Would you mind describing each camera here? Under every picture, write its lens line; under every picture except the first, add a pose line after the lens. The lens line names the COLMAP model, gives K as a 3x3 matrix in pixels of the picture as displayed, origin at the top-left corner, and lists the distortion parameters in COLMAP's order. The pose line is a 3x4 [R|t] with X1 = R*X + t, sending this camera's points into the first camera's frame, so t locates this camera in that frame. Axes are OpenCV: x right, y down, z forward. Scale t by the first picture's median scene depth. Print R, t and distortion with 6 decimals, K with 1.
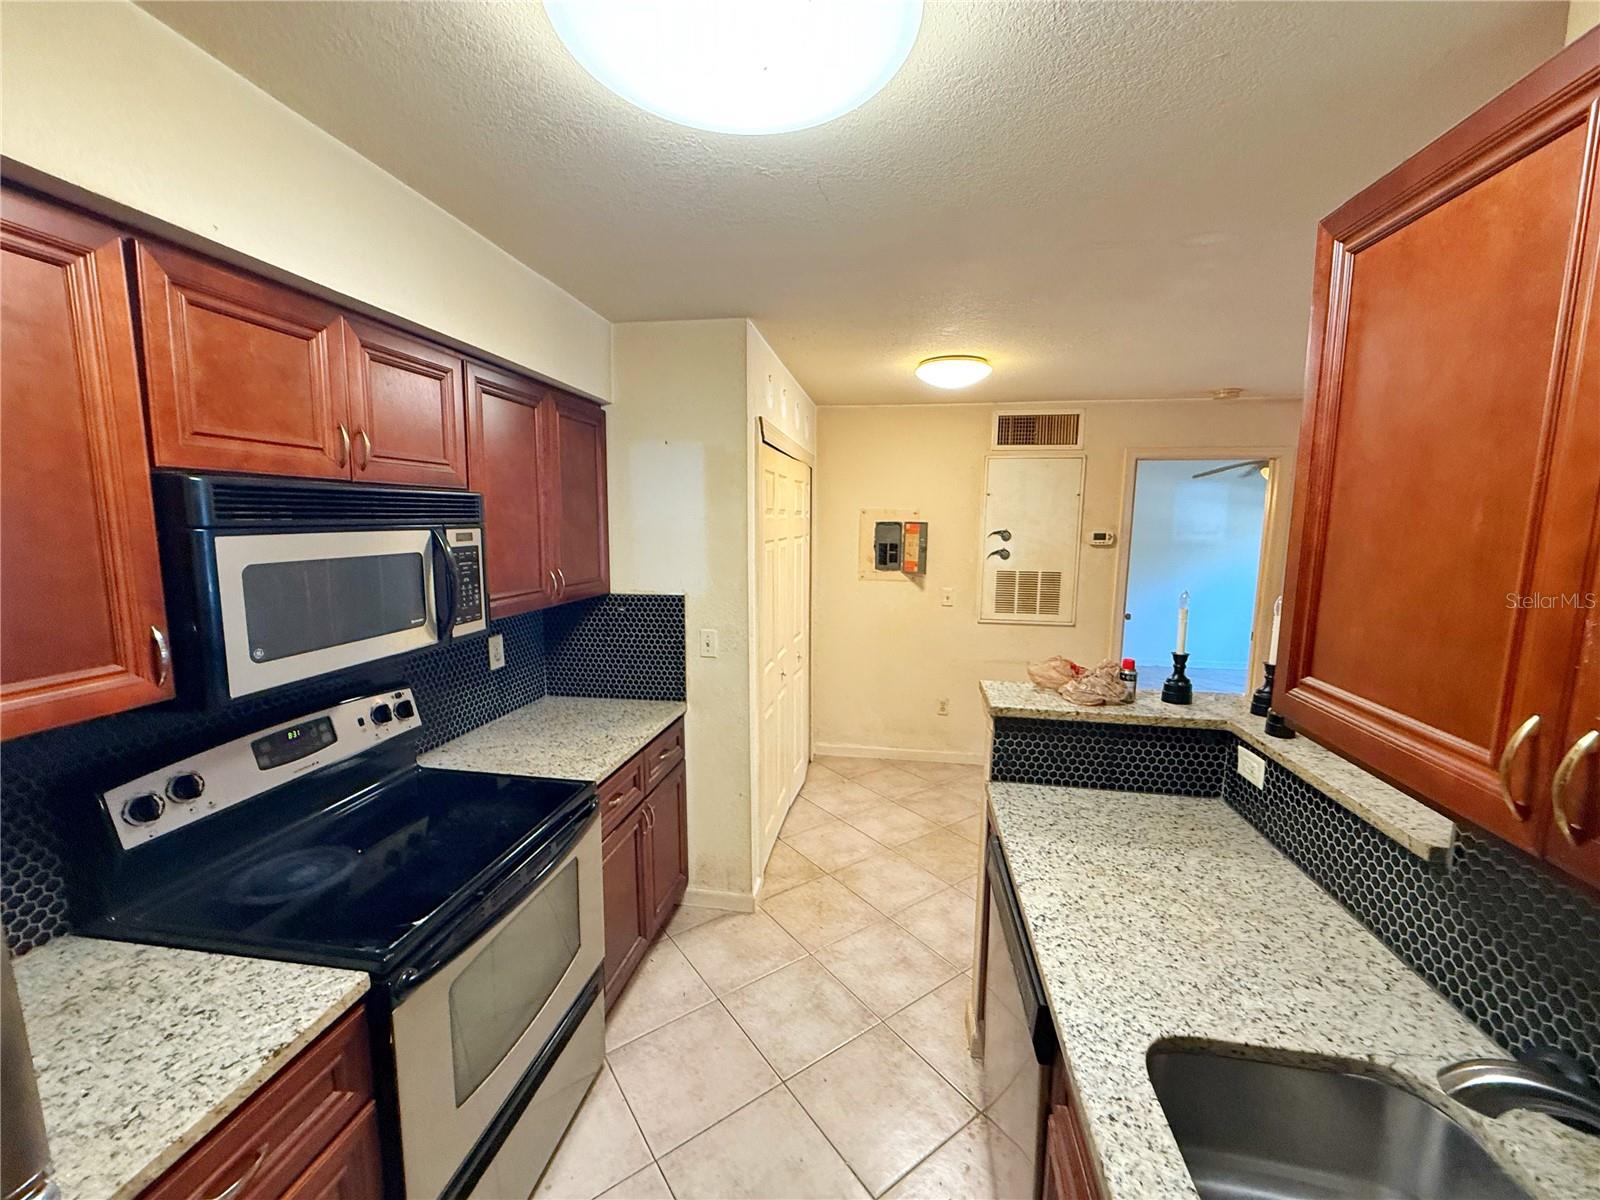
lens RADIAL K [[637.1, 0, 800.0], [0, 637.1, 600.0], [0, 0, 1]] dist [0.000749, -0.000081]
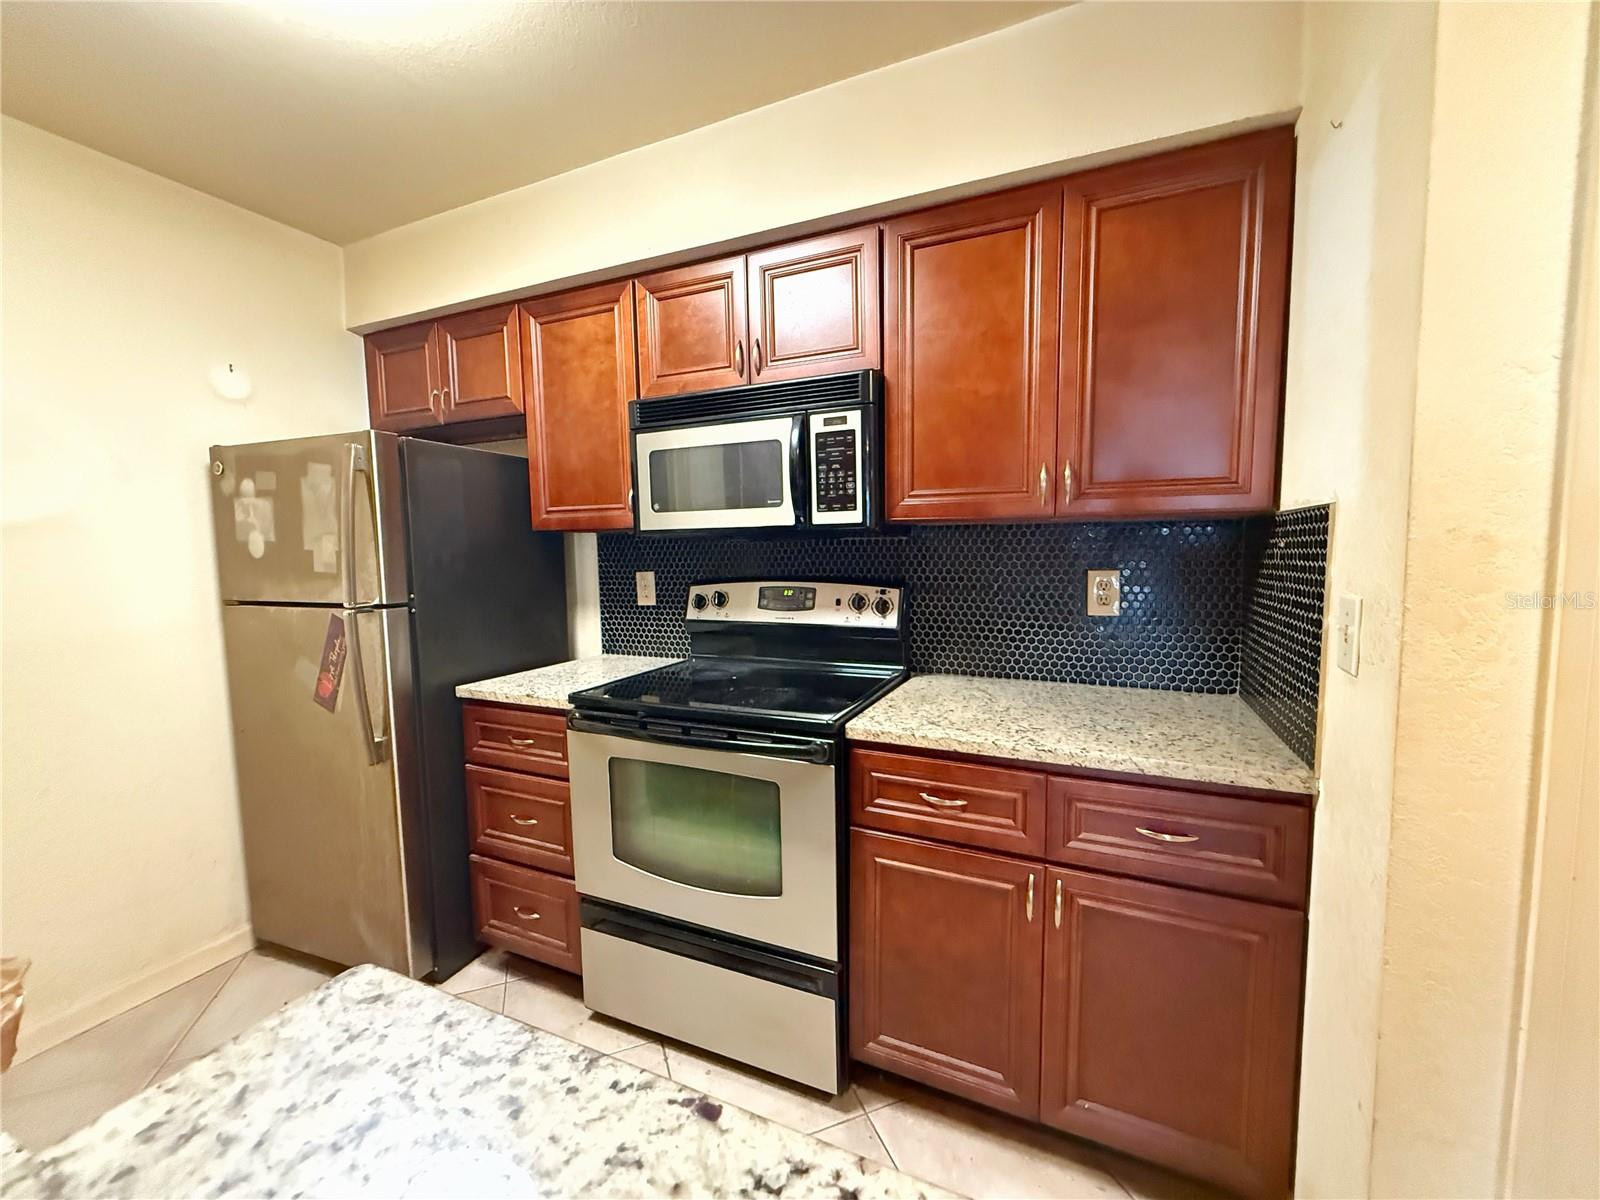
lens RADIAL K [[637.1, 0, 800.0], [0, 637.1, 600.0], [0, 0, 1]] dist [0.000749, -0.000081]
pose [[-0.252727, 0.082564, -0.964008, 0.437537], [-0.109684, 0.987485, 0.113330, 0.064911], [0.961300, 0.134378, -0.240508, 1.210044]]
